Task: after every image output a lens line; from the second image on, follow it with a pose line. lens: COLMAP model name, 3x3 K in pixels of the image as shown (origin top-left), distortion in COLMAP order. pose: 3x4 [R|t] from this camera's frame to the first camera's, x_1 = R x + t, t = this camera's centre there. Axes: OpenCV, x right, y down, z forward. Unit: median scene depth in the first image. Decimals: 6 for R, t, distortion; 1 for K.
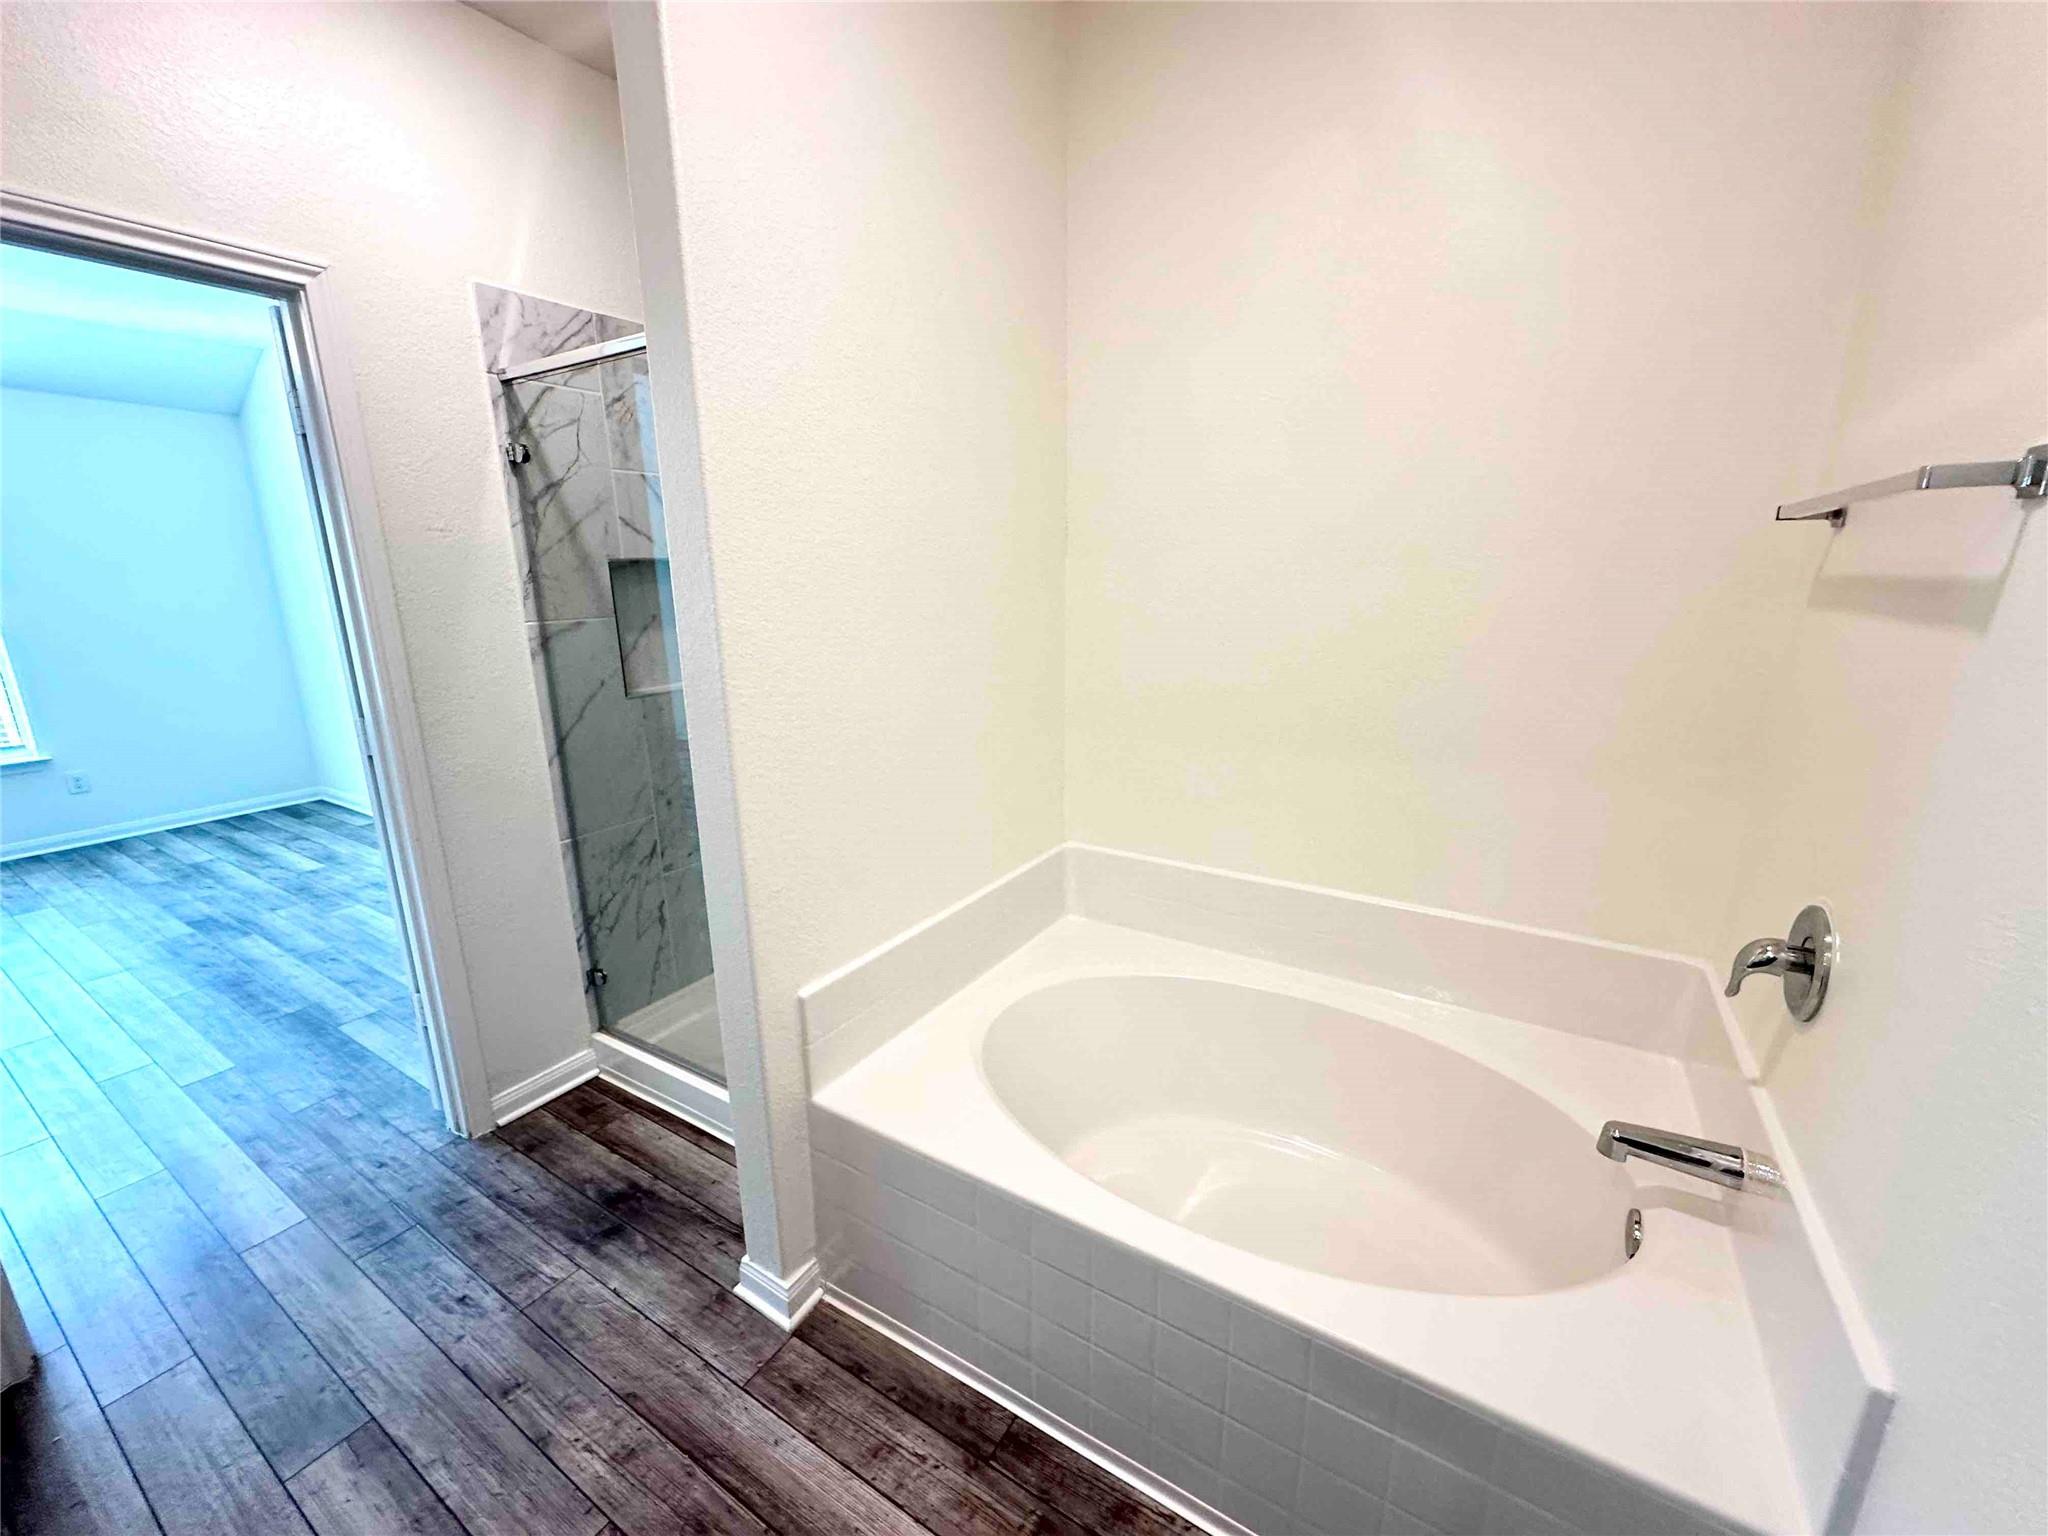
lens RADIAL K [[815.6, 0, 1012.9], [0, 815.6, 772.2], [0, 0, 1]] dist [-0.003002, 0.000280]
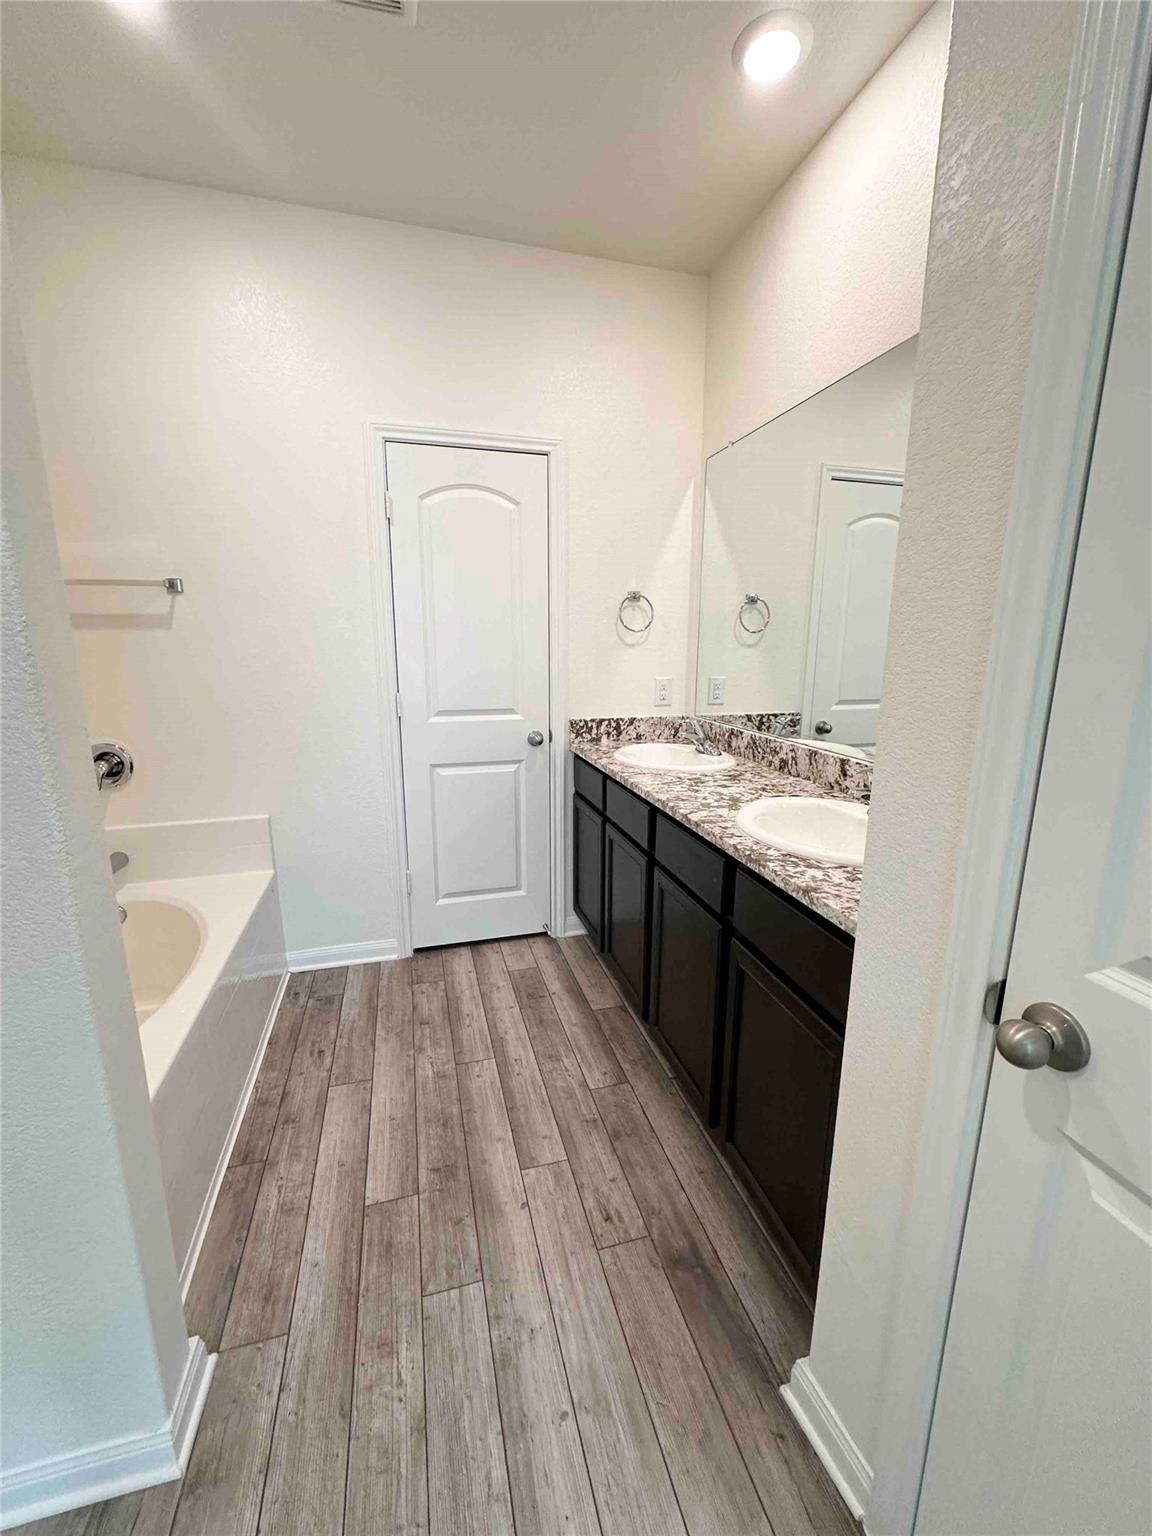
lens RADIAL K [[611.7, 0, 575.4], [0, 611.7, 766.3], [0, 0, 1]] dist [-0.003002, 0.000280]
pose [[-0.741381, -0.124475, 0.659440, -1.074630], [0.170413, 0.915517, 0.364400, -0.163811], [-0.649087, 0.382536, -0.657535, 1.017301]]
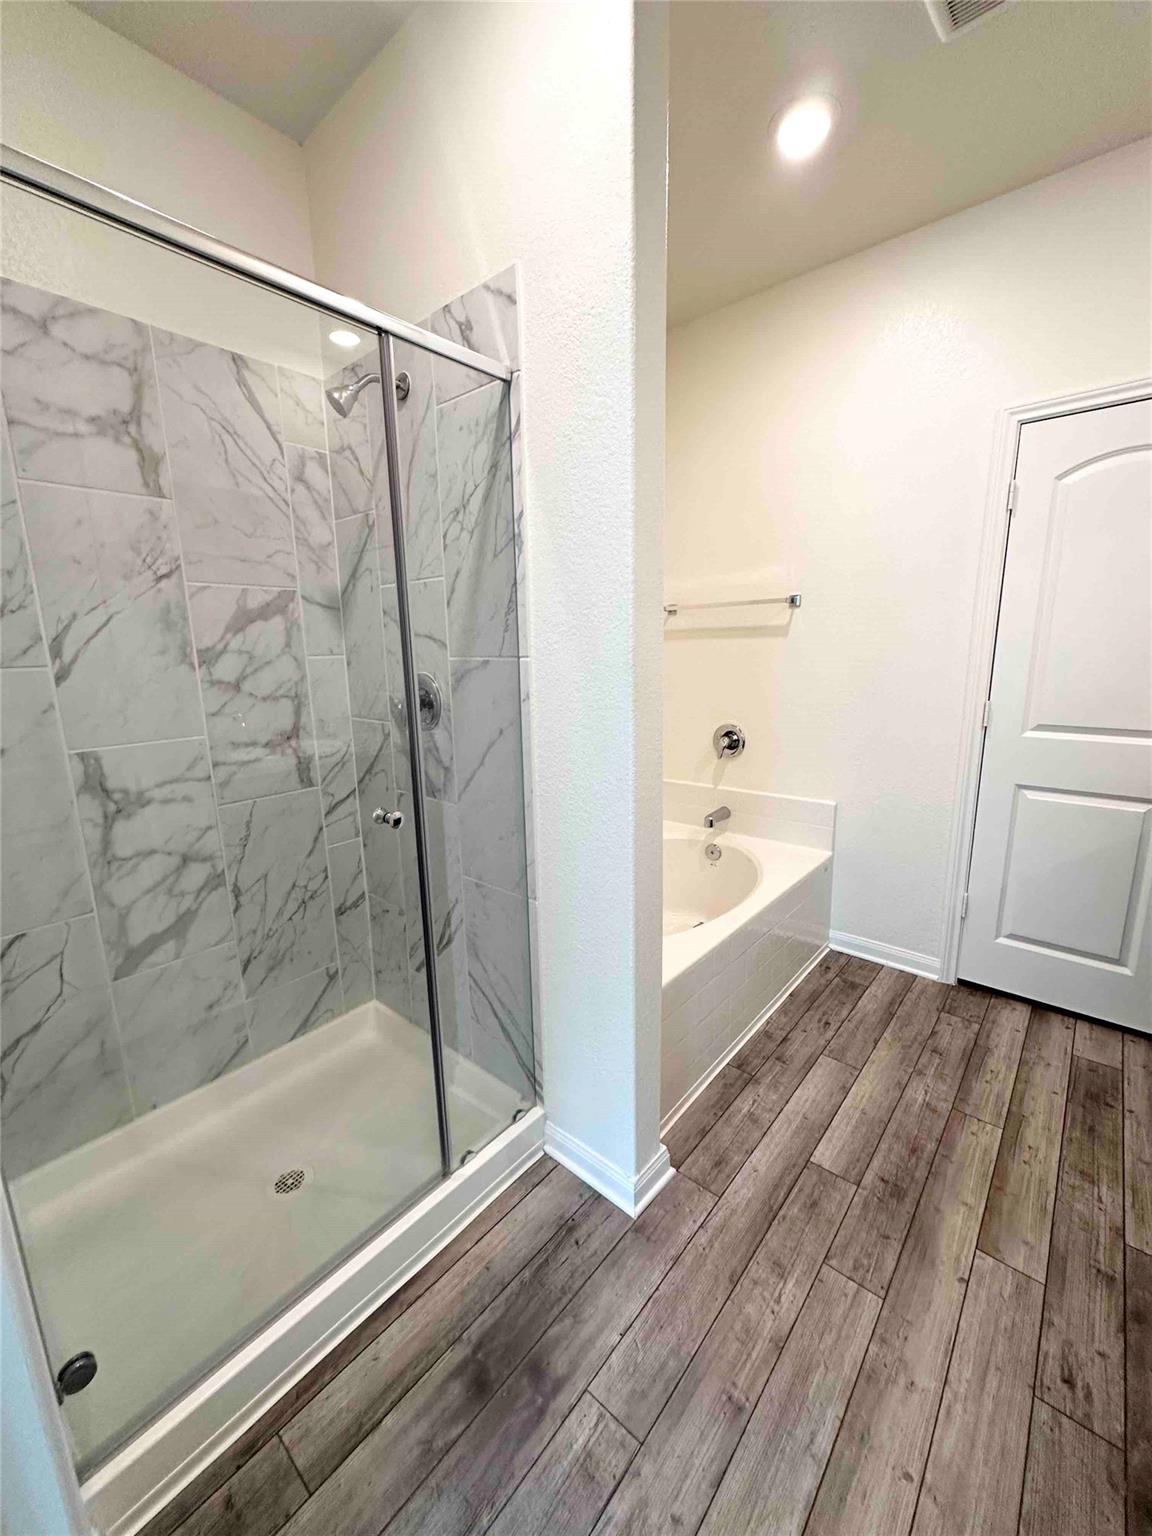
lens RADIAL K [[611.7, 0, 577.9], [0, 611.7, 767.4], [0, 0, 1]] dist [-0.003002, 0.000280]
pose [[0.150696, -0.189184, 0.970309, -1.253832], [0.256967, 0.955275, 0.146344, -0.149831], [-0.954599, 0.227284, 0.192570, 0.883524]]
